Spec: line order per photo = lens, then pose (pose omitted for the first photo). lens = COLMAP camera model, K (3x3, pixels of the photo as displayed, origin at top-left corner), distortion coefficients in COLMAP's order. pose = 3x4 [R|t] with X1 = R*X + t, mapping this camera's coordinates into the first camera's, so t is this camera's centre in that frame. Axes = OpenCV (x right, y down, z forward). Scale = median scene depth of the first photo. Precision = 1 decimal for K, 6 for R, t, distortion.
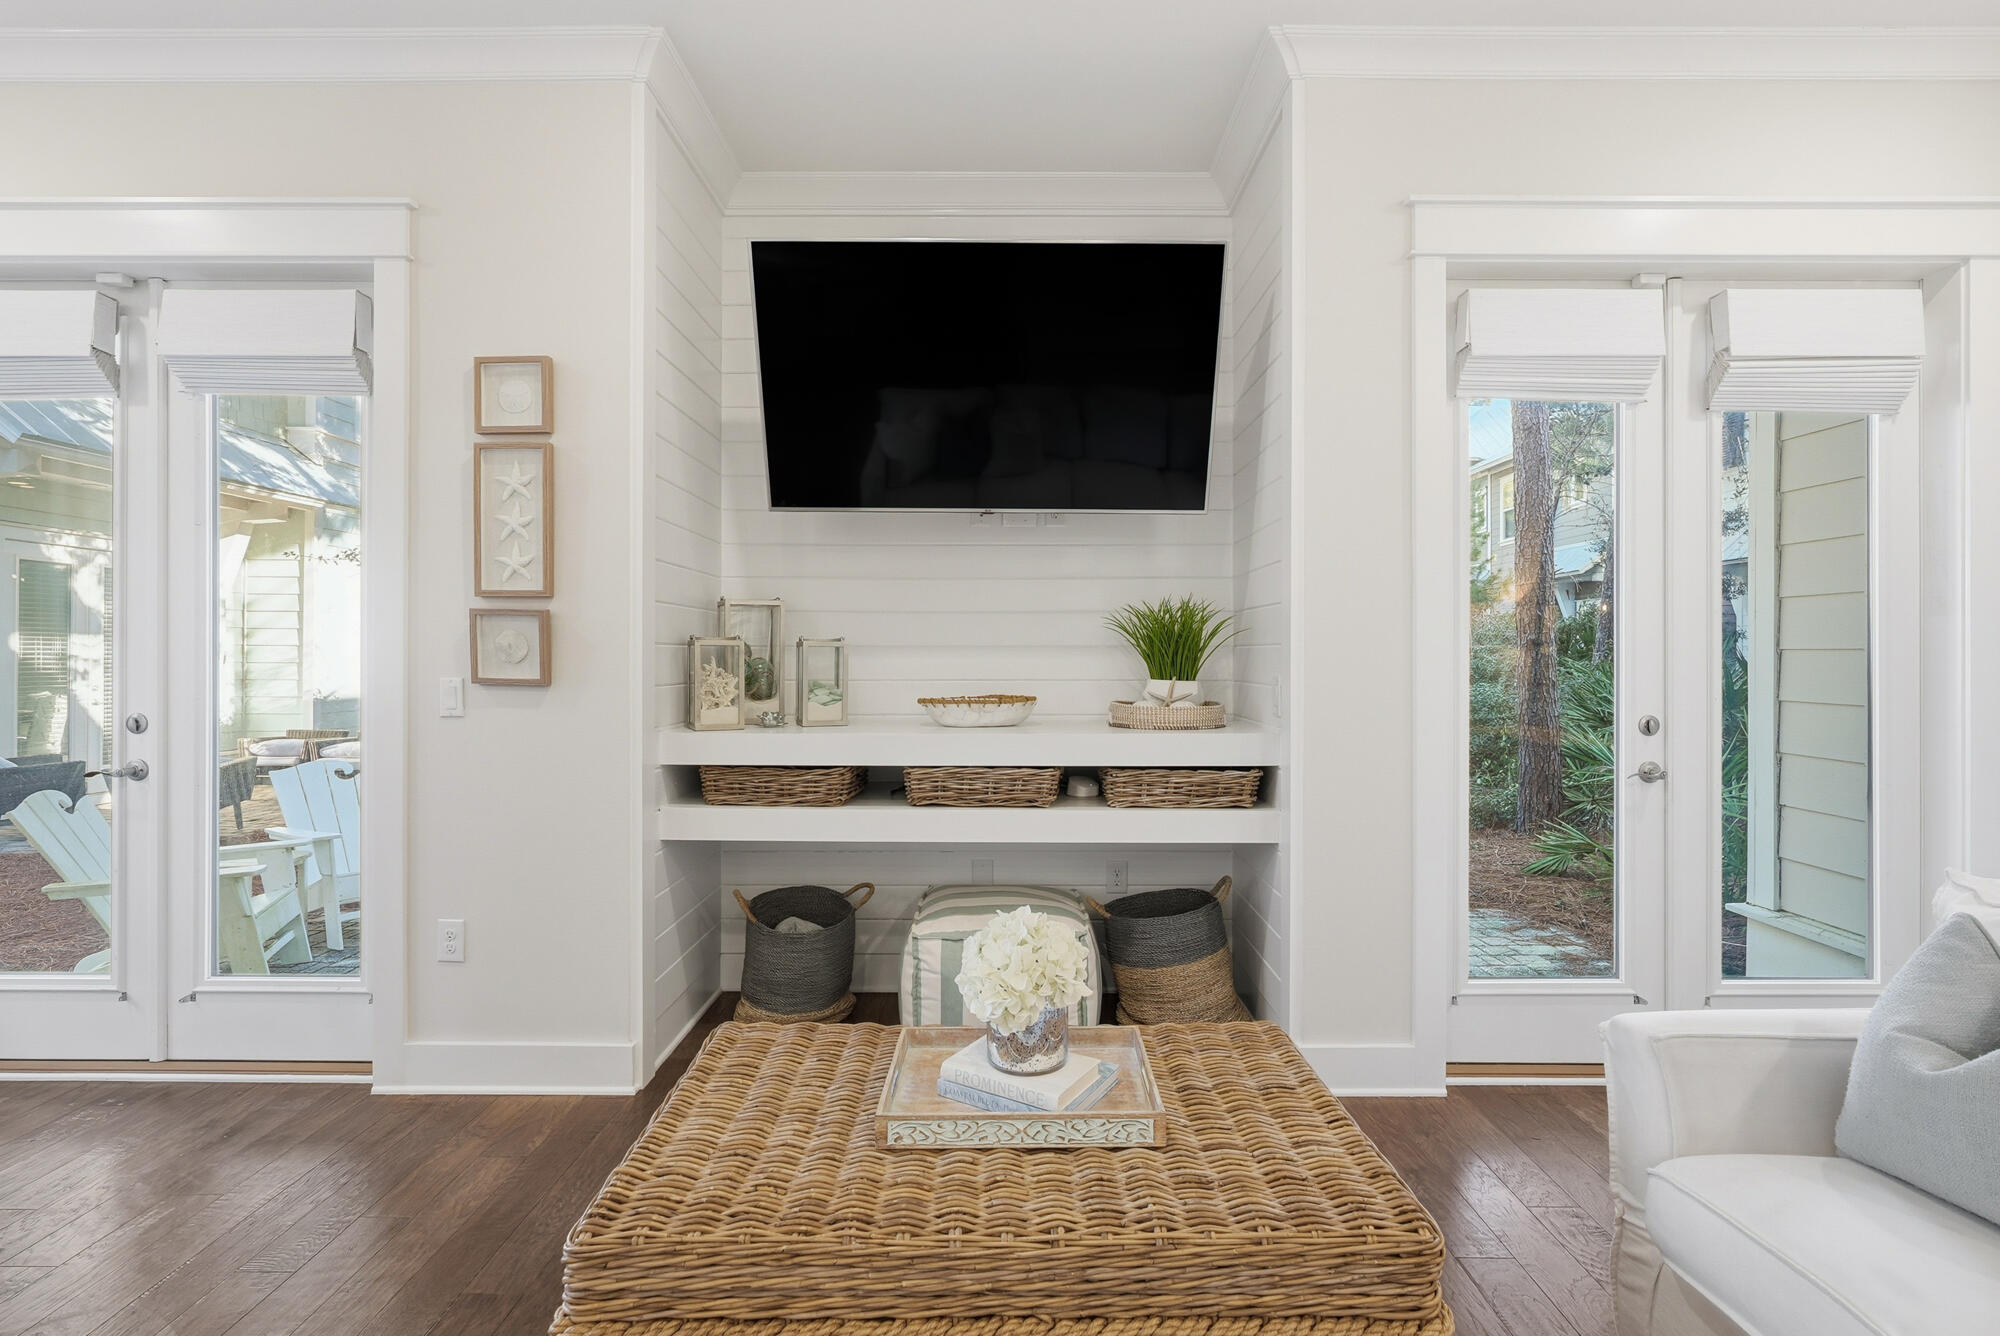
lens RADIAL K [[916.0, 0, 1006.7], [0, 916.0, 657.2], [0, 0, 1]] dist [-0.003996, 0.000063]
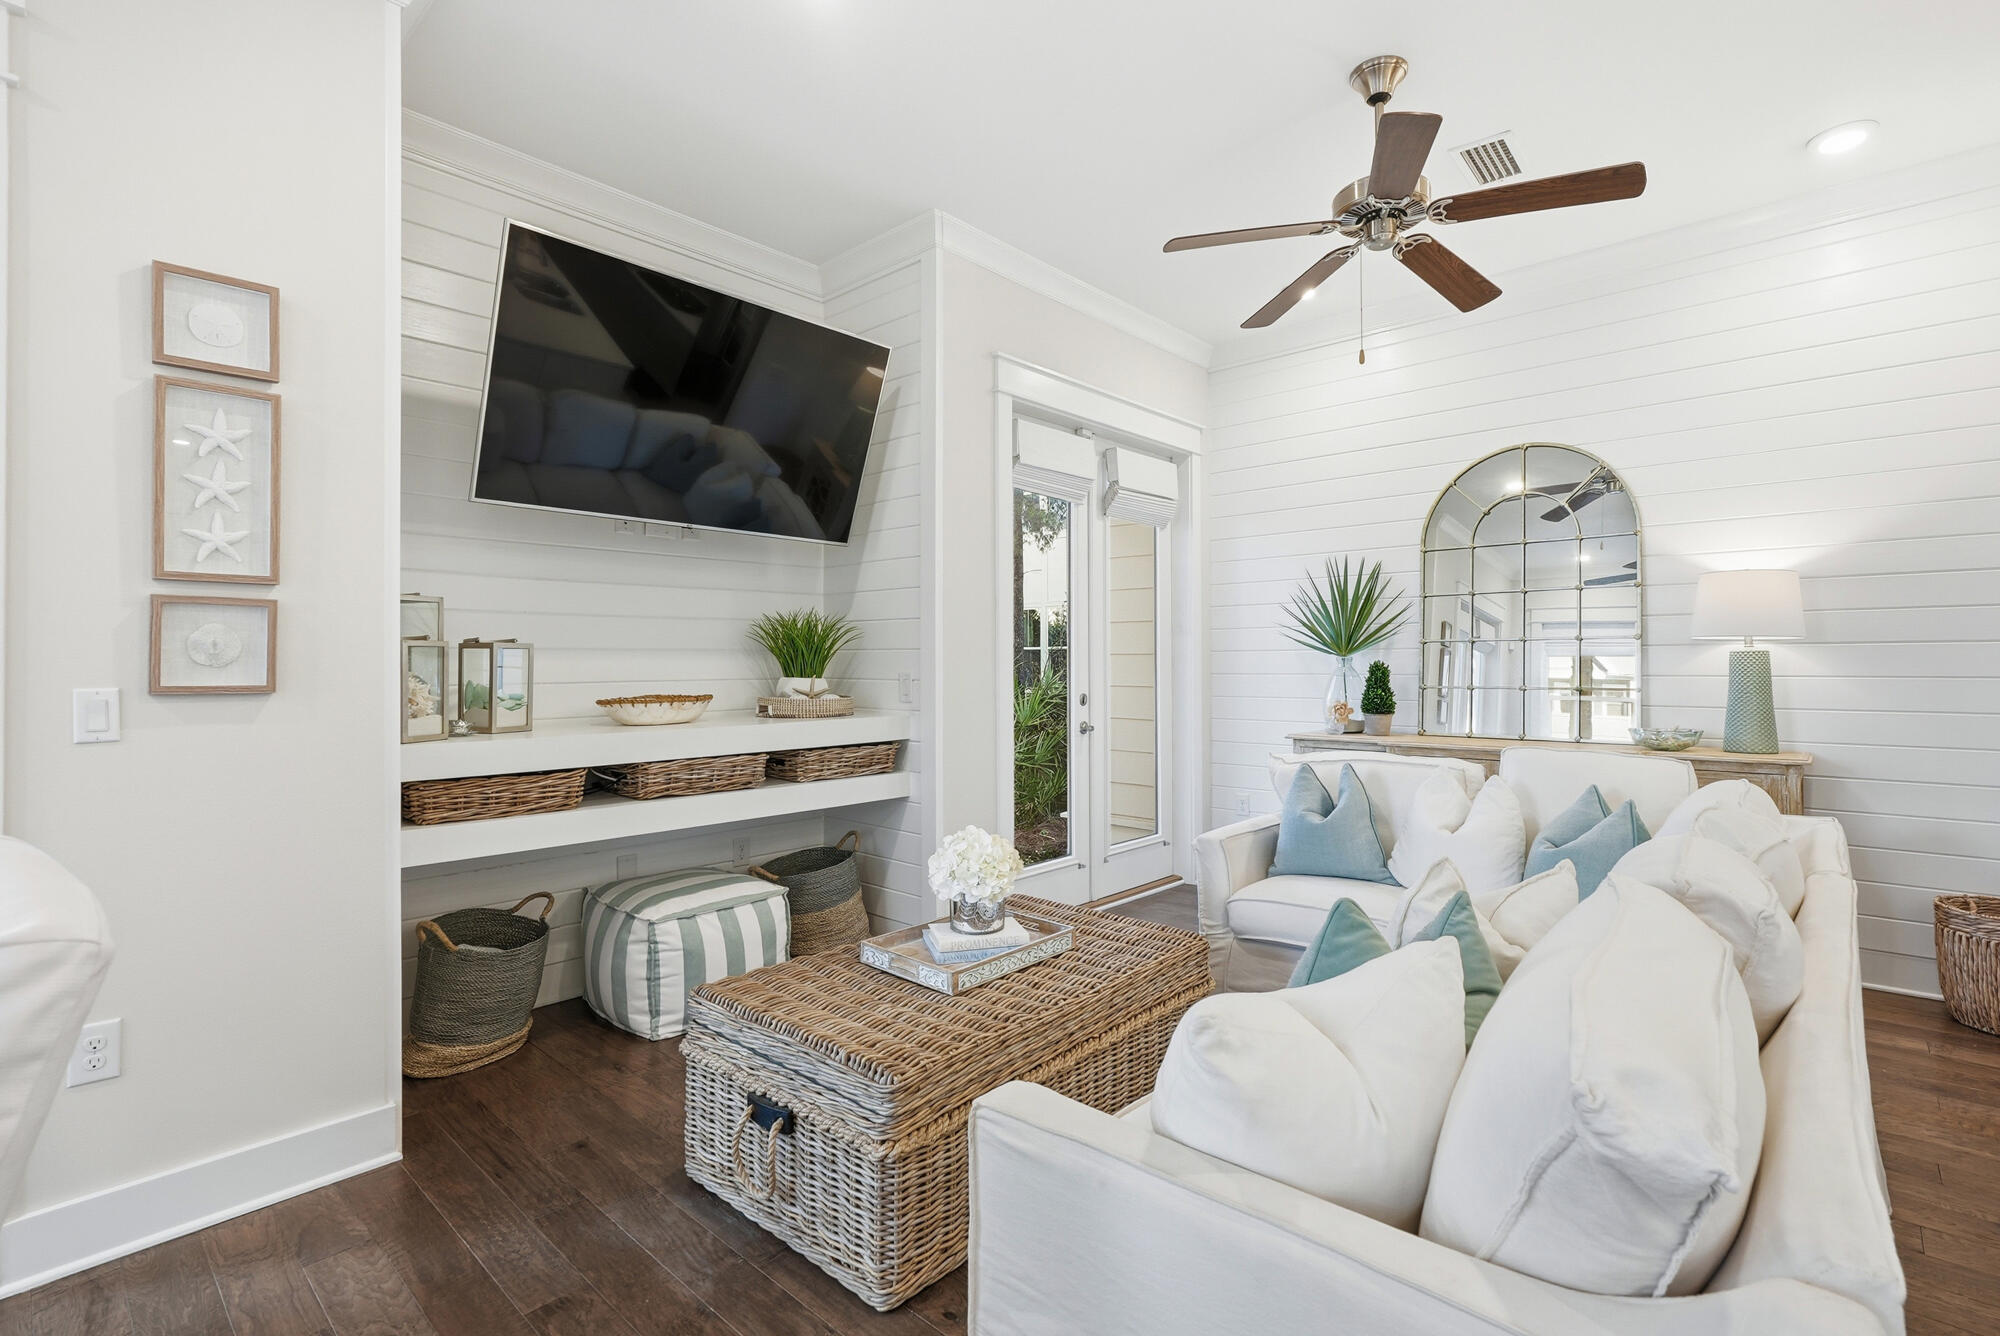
lens RADIAL K [[940.6, 0, 1002.9], [0, 940.6, 659.4], [0, 0, 1]] dist [-0.001581, 0.000171]
pose [[0.664783, -0.001993, 0.747034, -0.654675], [0.002232, 0.999997, 0.000681, 0.000676], [-0.747033, 0.001215, 0.664786, -0.029514]]
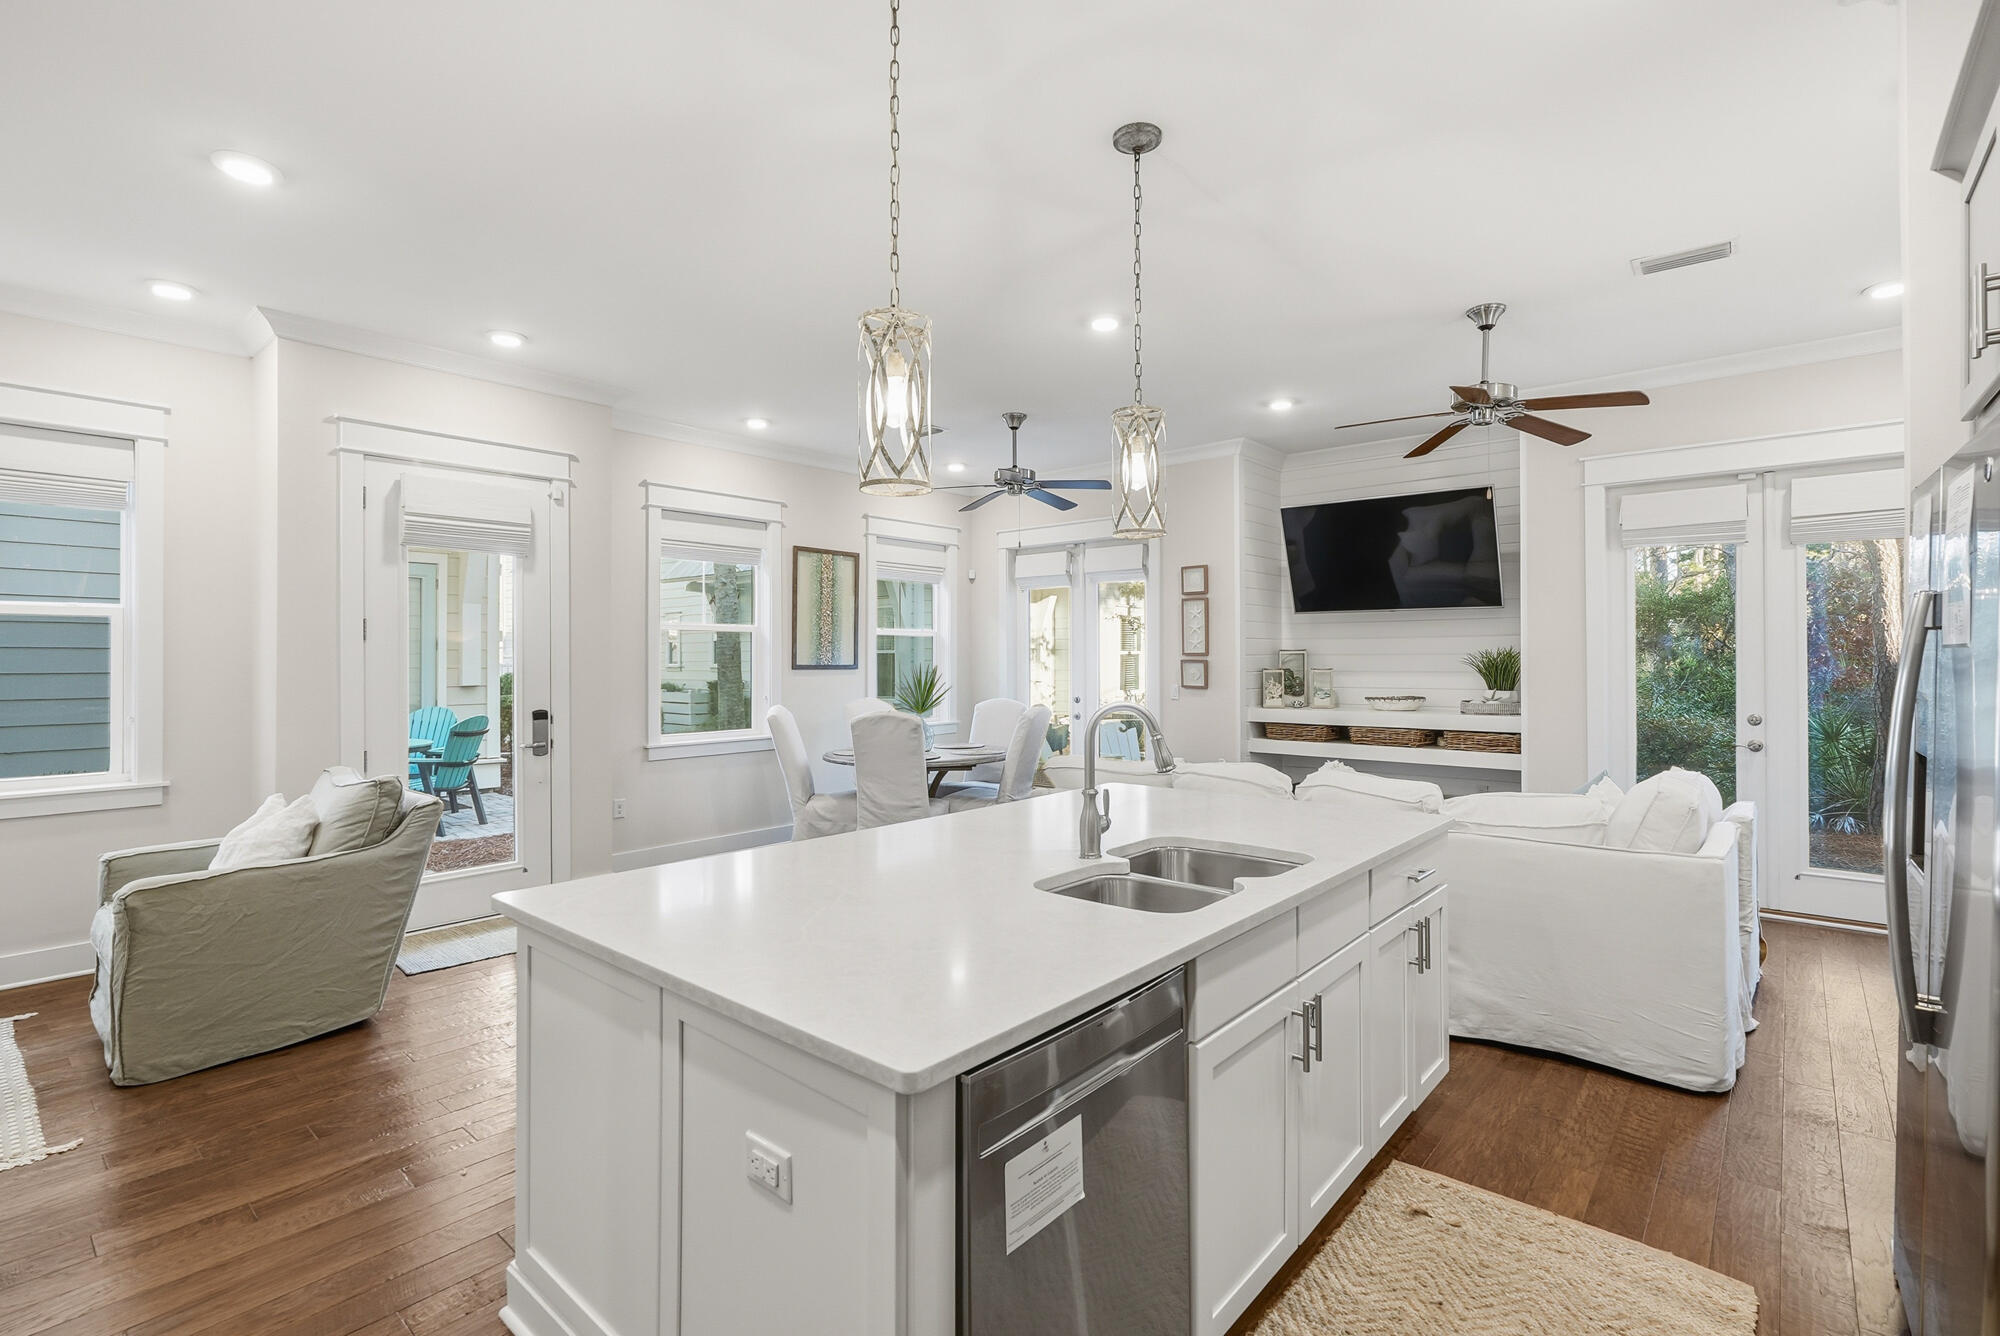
lens RADIAL K [[916.0, 0, 1006.7], [0, 916.0, 657.2], [0, 0, 1]] dist [-0.003996, 0.000063]
pose [[0.757127, -0.006748, -0.653233, 0.747127], [0.008712, 0.999962, -0.000231, -0.060483], [0.653210, -0.005516, 0.757157, -1.306436]]
